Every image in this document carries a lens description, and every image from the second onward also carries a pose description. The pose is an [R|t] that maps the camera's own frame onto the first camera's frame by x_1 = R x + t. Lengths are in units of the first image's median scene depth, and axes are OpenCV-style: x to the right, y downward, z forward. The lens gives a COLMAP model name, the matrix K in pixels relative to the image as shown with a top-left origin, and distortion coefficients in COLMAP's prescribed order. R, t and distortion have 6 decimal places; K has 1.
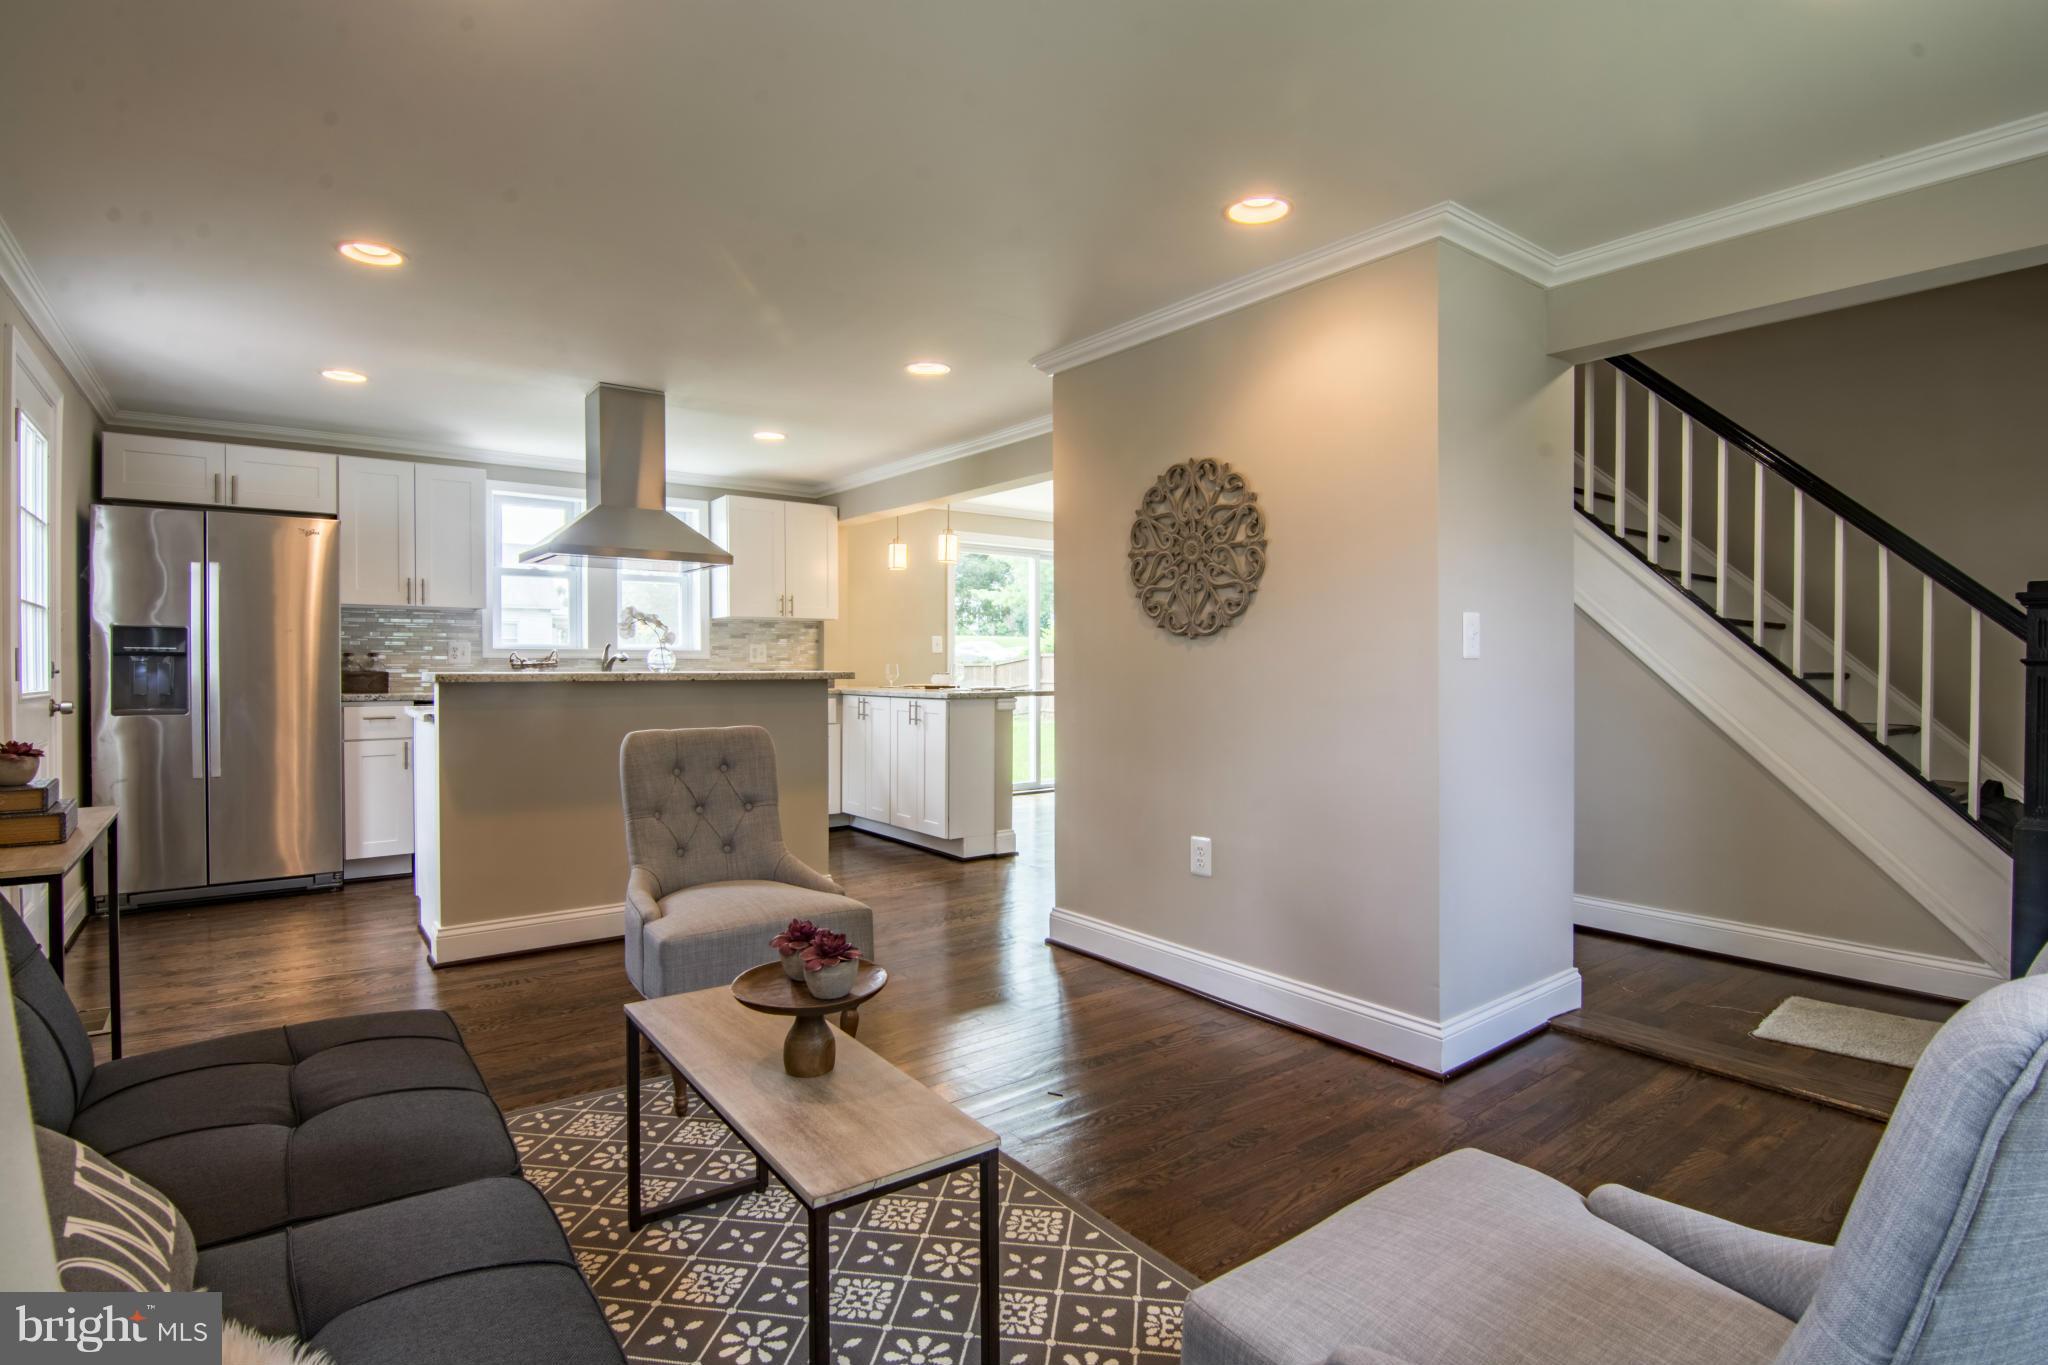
lens RADIAL K [[1011.7, 0, 987.8], [0, 1011.7, 679.1], [0, 0, 1]] dist [-0.026779, -0.000410]
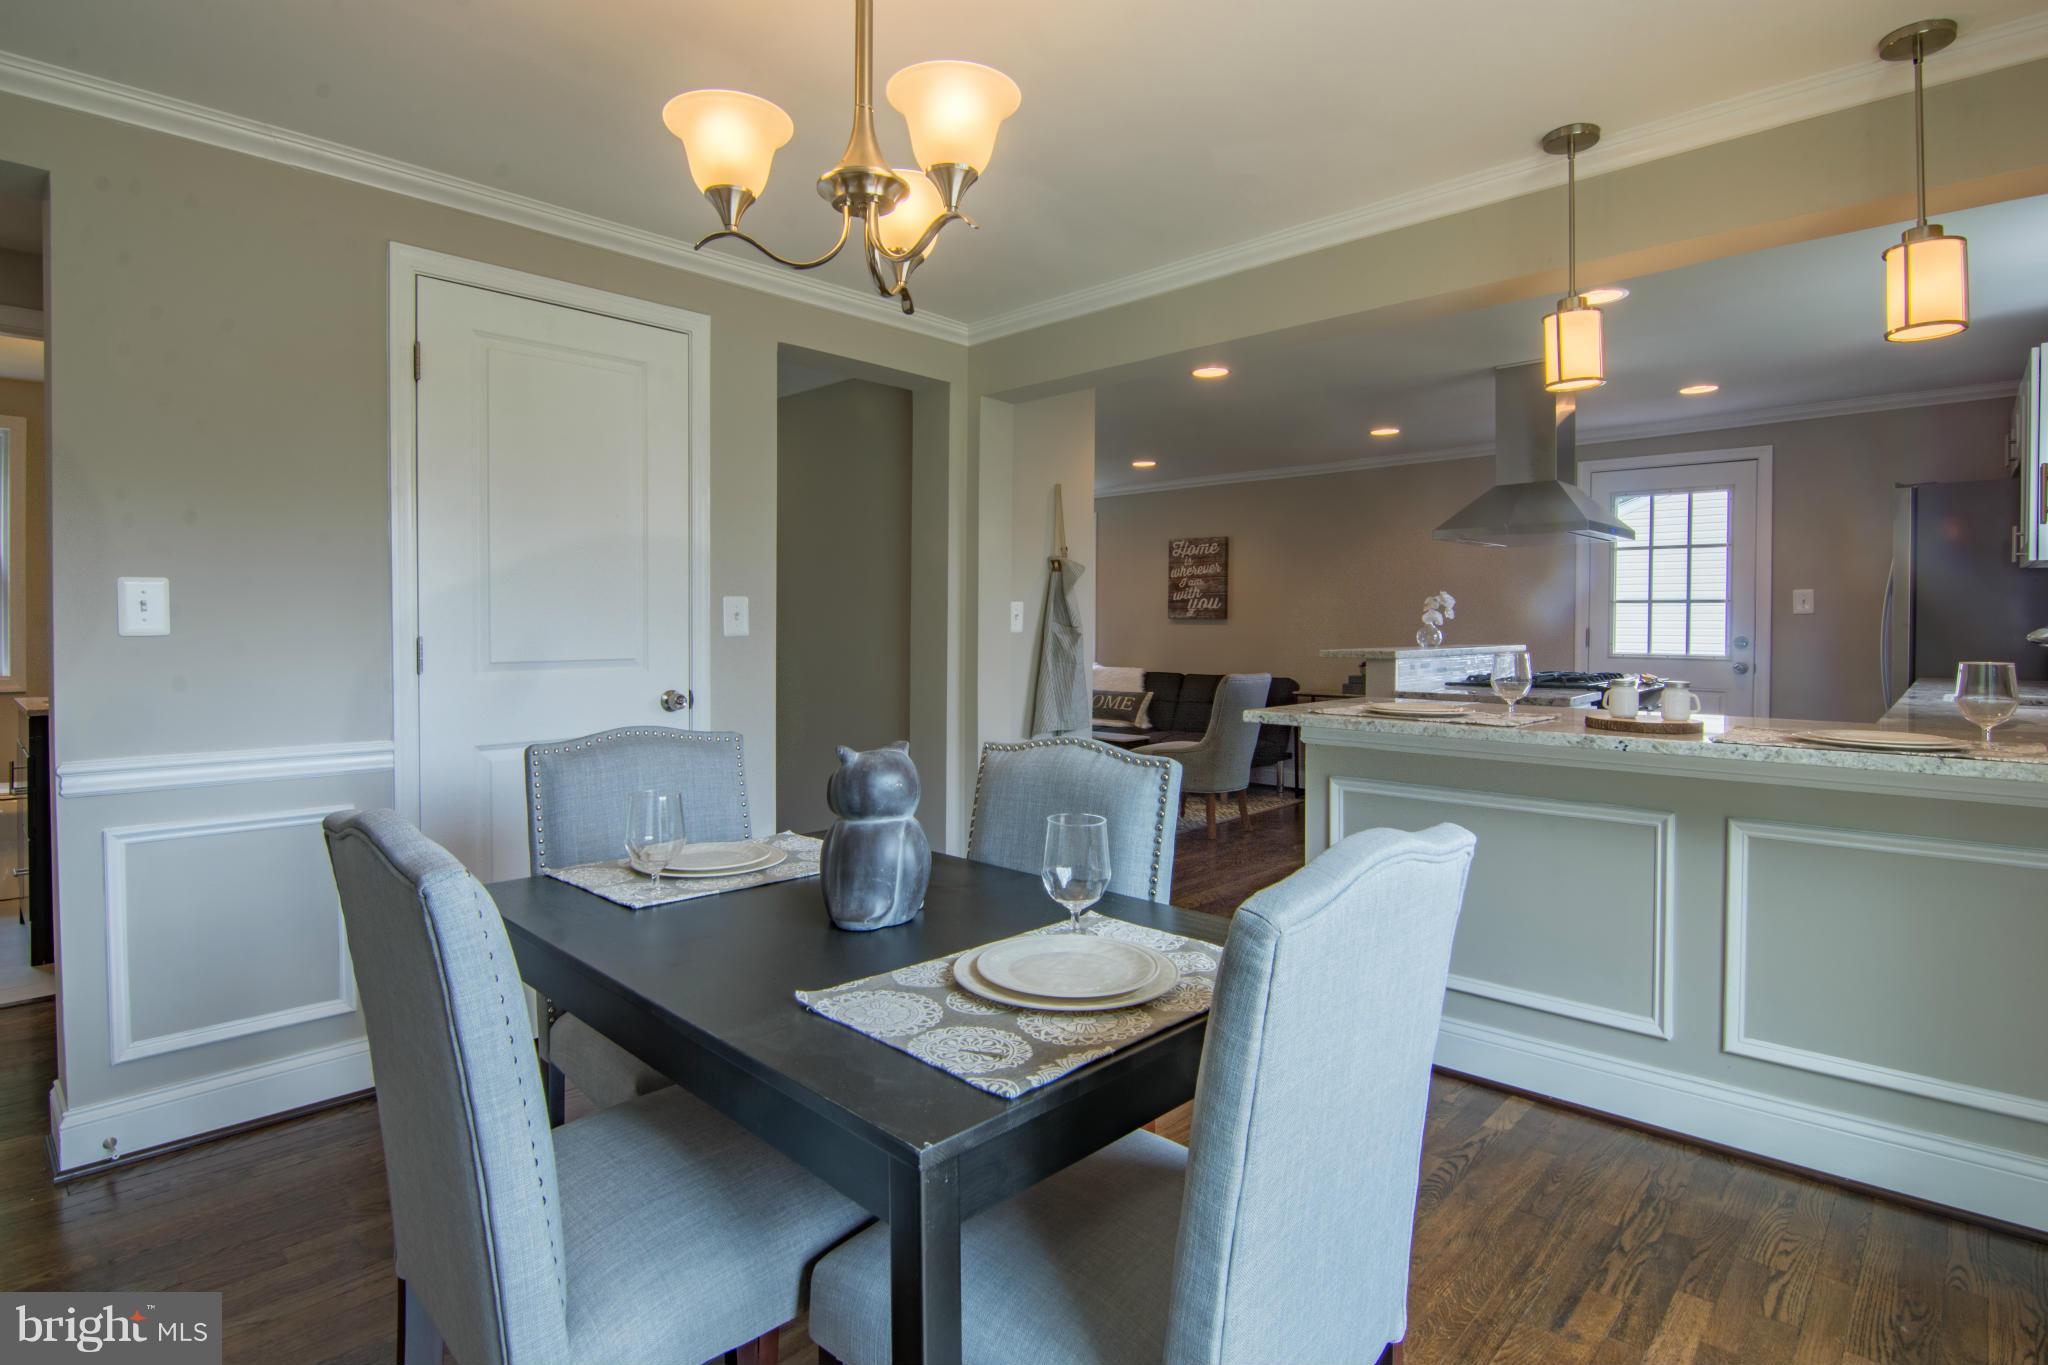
lens RADIAL K [[1070.1, 0, 1011.0], [0, 1070.1, 640.5], [0, 0, 1]] dist [0.000544, -0.013371]
pose [[-0.983149, -0.000117, -0.182806, 0.301878], [-0.005876, 0.999503, 0.030964, -0.041883], [0.182711, 0.031516, -0.982661, 1.806151]]
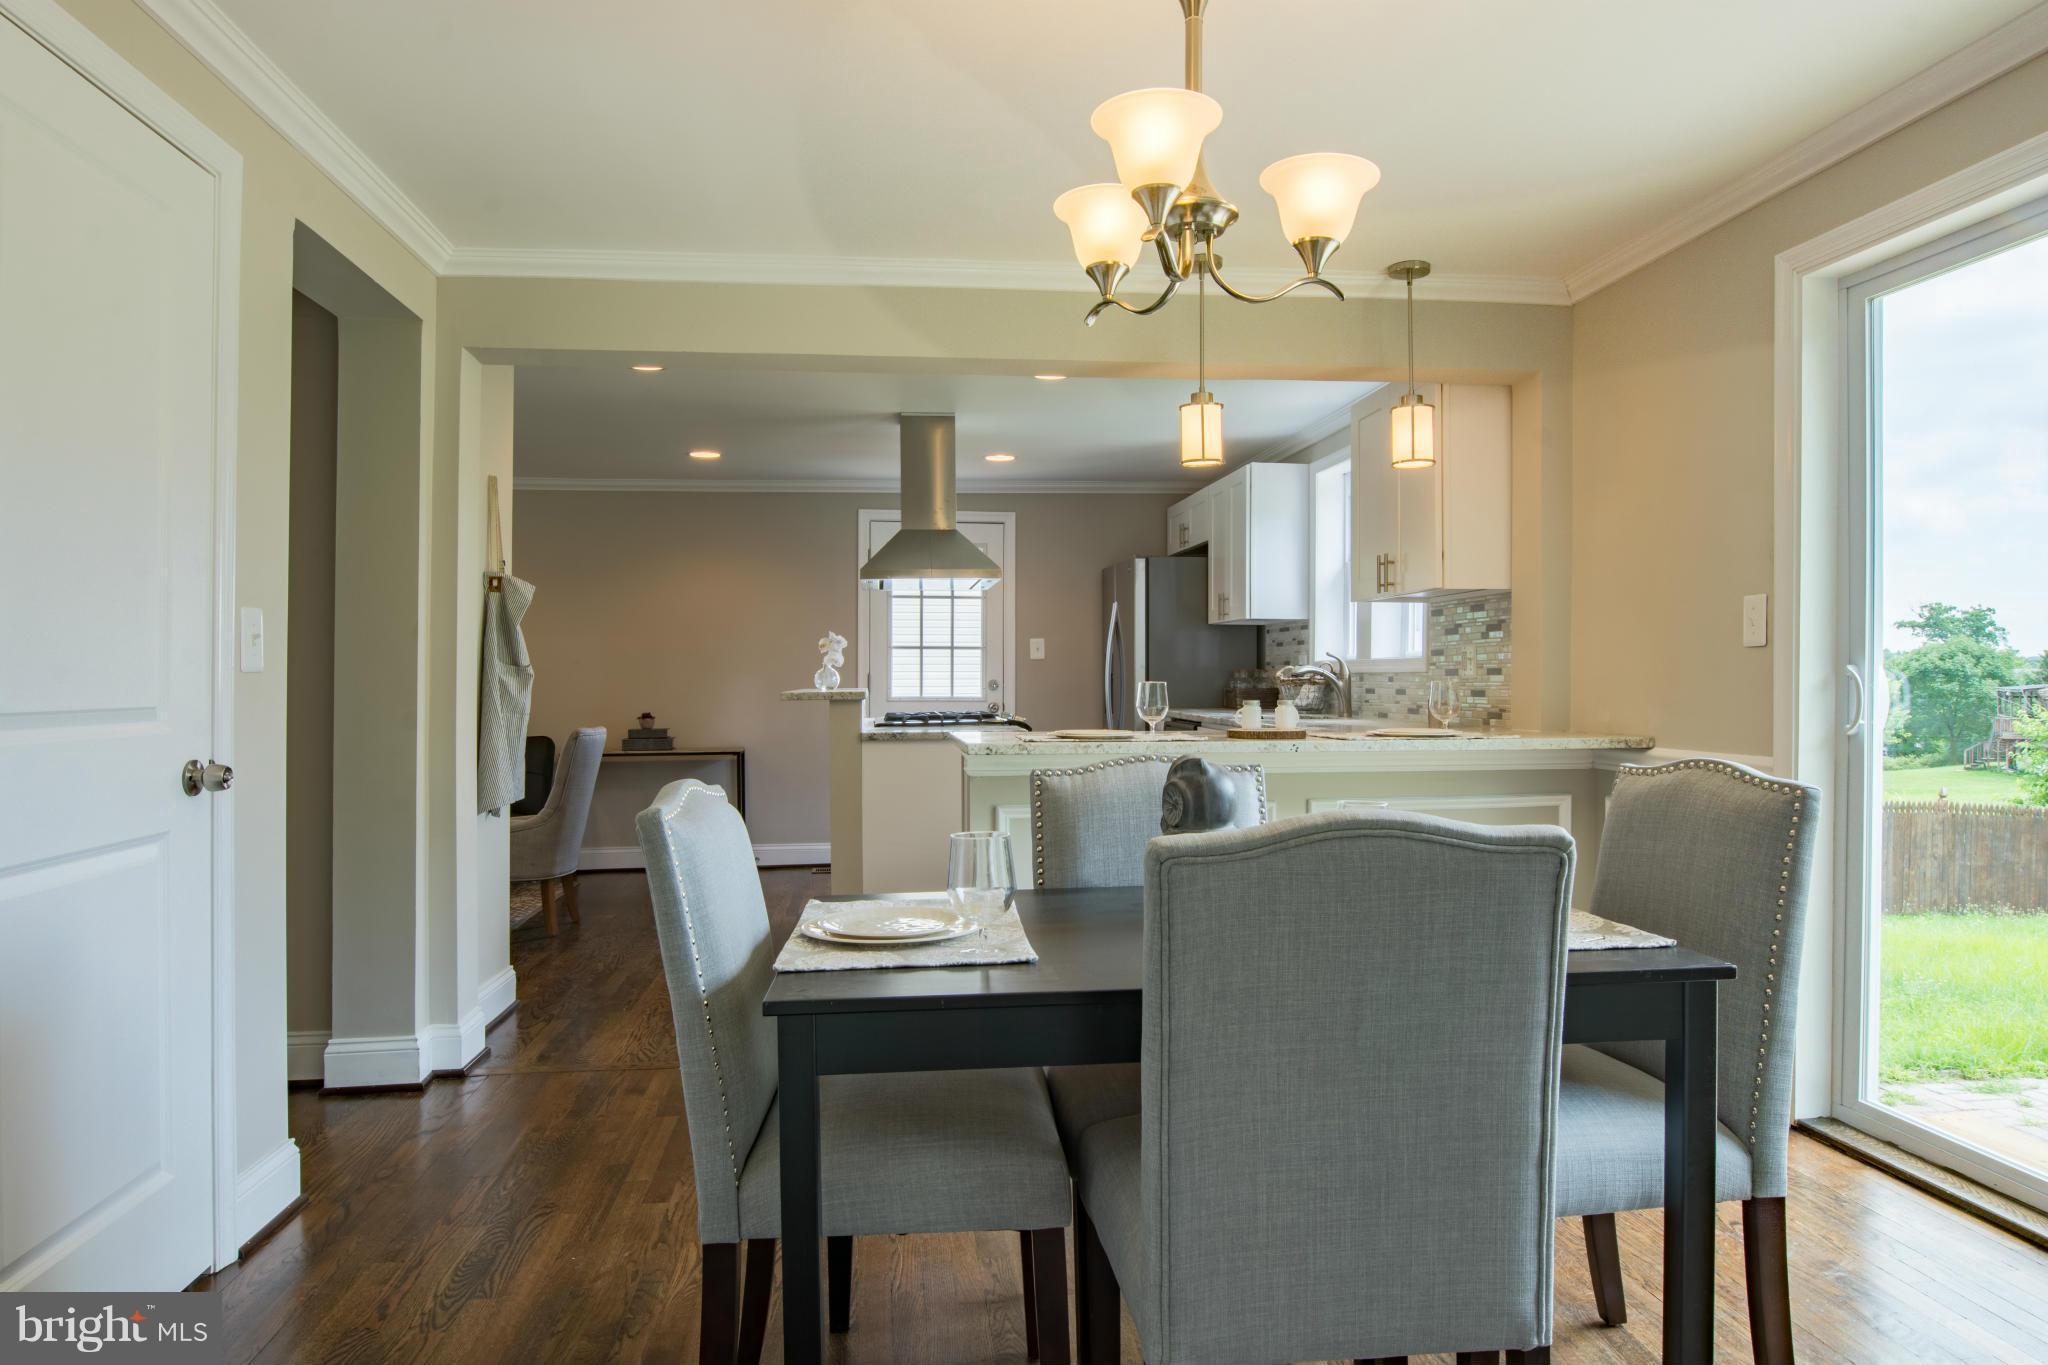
lens RADIAL K [[1291.3, 0, 1063.5], [0, 1291.3, 712.9], [0, 0, 1]] dist [-0.007323, -0.001778]
pose [[-0.466270, 0.023034, -0.884342, 0.686204], [-0.011264, 0.999425, 0.031970, -0.024796], [0.884571, 0.024868, -0.465743, 1.617174]]
